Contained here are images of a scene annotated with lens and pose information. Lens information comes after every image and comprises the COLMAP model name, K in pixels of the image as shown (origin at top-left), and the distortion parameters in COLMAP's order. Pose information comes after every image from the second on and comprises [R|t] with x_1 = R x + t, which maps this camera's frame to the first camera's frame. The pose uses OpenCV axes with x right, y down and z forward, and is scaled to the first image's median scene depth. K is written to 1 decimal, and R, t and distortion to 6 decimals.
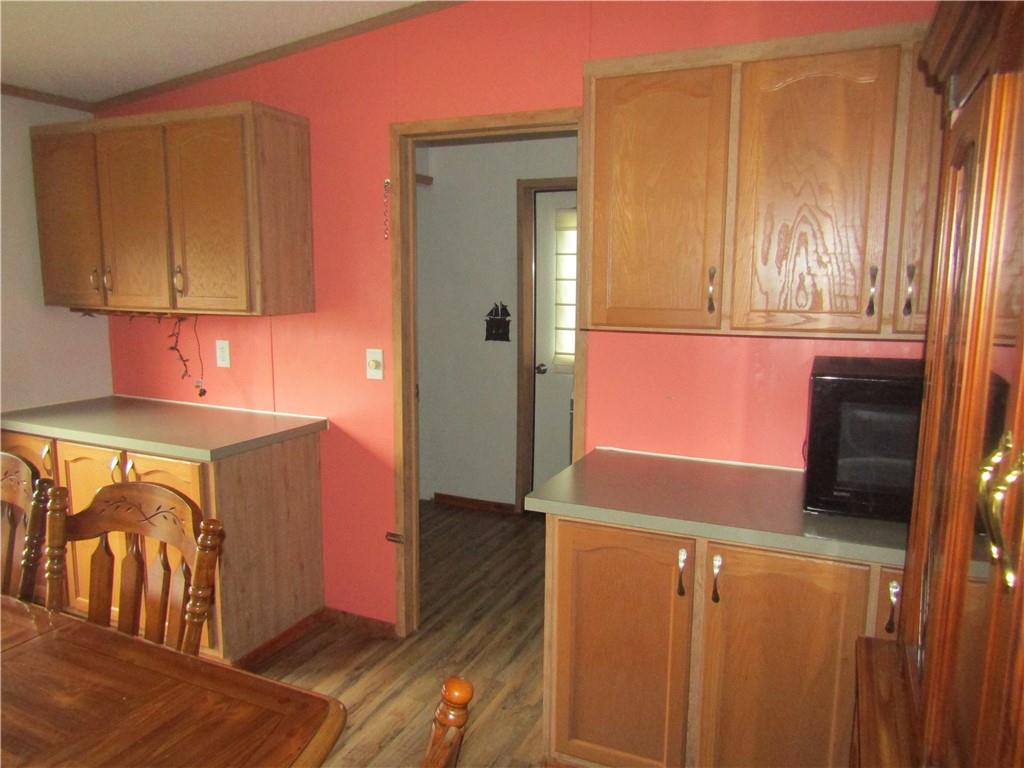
lens RADIAL K [[735.2, 0, 512.0], [0, 735.2, 384.0], [0, 0, 1]] dist [-0.000042, 0.002040]
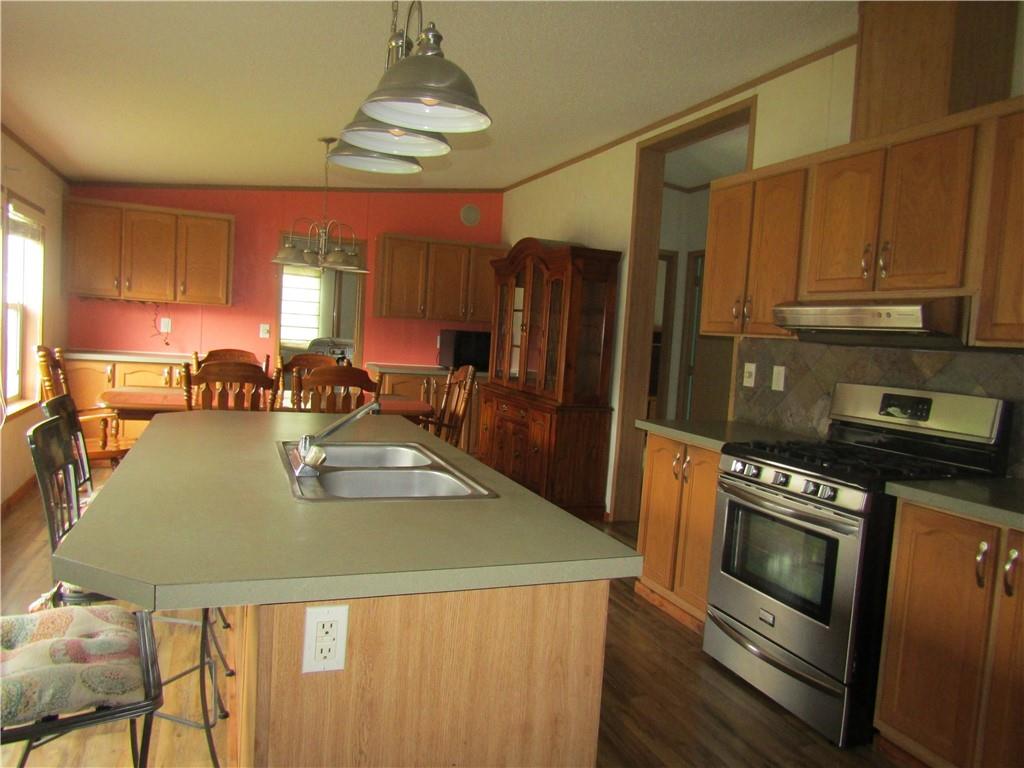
lens RADIAL K [[735.2, 0, 512.0], [0, 735.2, 384.0], [0, 0, 1]] dist [-0.000042, 0.002040]
pose [[0.698445, -0.011693, 0.715569, -1.284494], [0.042176, 0.998801, -0.024845, 0.226038], [-0.714420, 0.047533, 0.698101, -1.128542]]
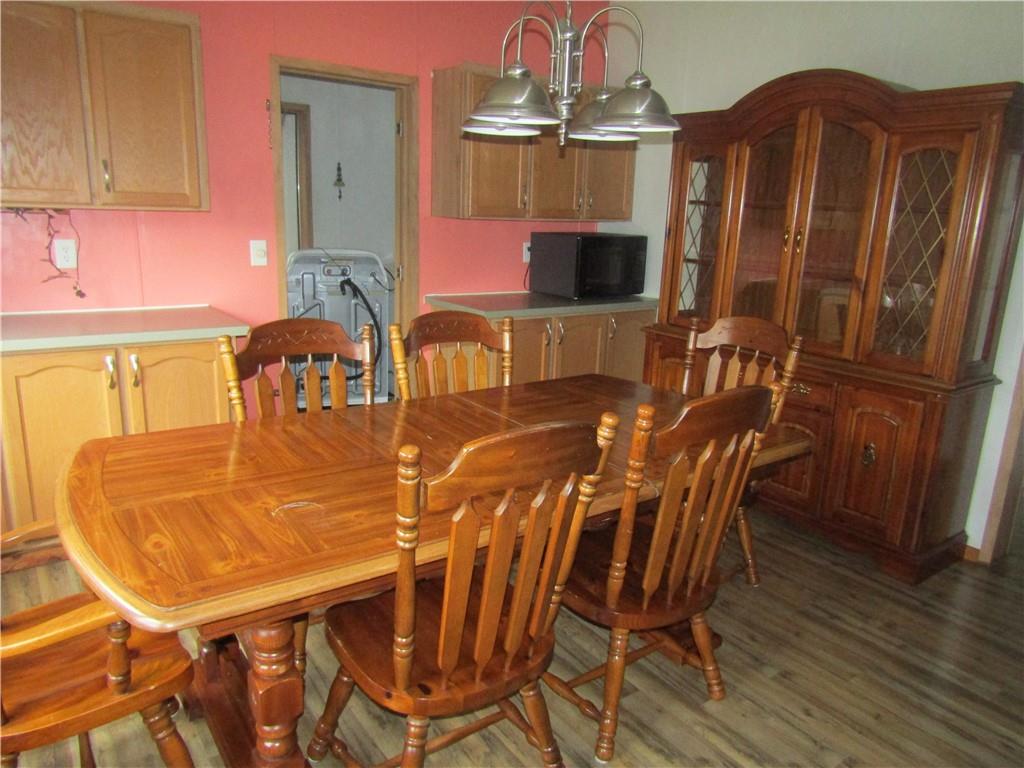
lens RADIAL K [[735.2, 0, 512.0], [0, 735.2, 384.0], [0, 0, 1]] dist [-0.000042, 0.002040]
pose [[0.476464, -0.202454, 0.855566, -1.079030], [0.087533, 0.979215, 0.182966, -0.000180], [-0.874825, -0.012286, 0.484282, 0.035840]]
